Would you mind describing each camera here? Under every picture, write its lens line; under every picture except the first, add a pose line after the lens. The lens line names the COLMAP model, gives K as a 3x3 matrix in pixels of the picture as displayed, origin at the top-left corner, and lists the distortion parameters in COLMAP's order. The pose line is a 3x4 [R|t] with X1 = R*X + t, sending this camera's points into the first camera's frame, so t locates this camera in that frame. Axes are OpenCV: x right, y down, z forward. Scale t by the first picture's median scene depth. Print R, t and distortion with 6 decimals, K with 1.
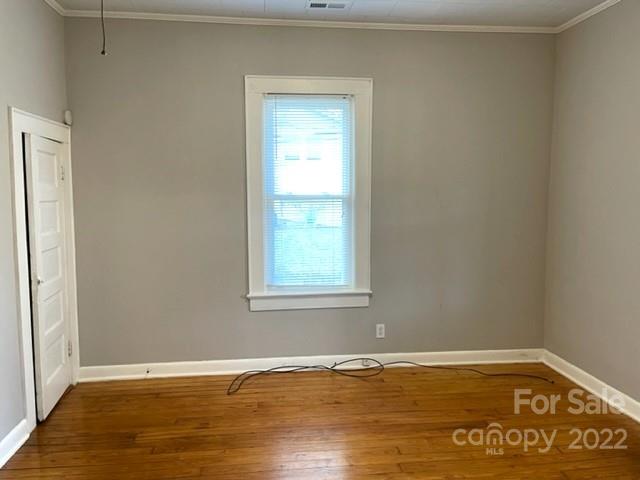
lens RADIAL K [[477.8, 0, 319.1], [0, 477.8, 228.0], [0, 0, 1]] dist [0.064877, 0.003299]
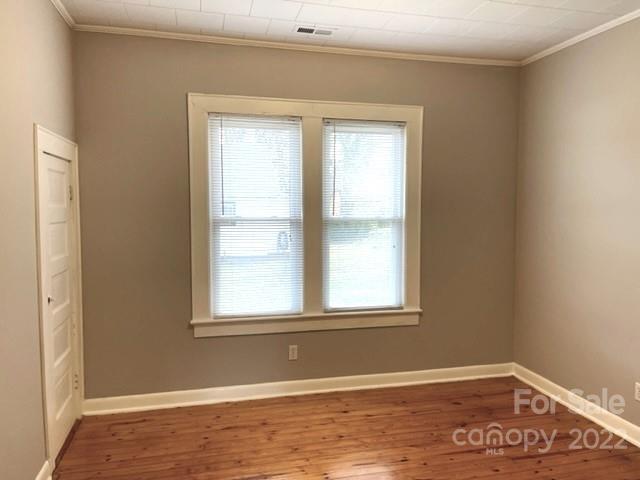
lens RADIAL K [[487.6, 0, 320.0], [0, 487.6, 240.0], [0, 0, 1]] dist [0.043694, -0.002005]
pose [[0.988955, -0.002378, 0.148196, -0.185796], [0.005658, 0.999748, -0.021717, 0.000959], [-0.148107, 0.022315, 0.988720, -0.016641]]
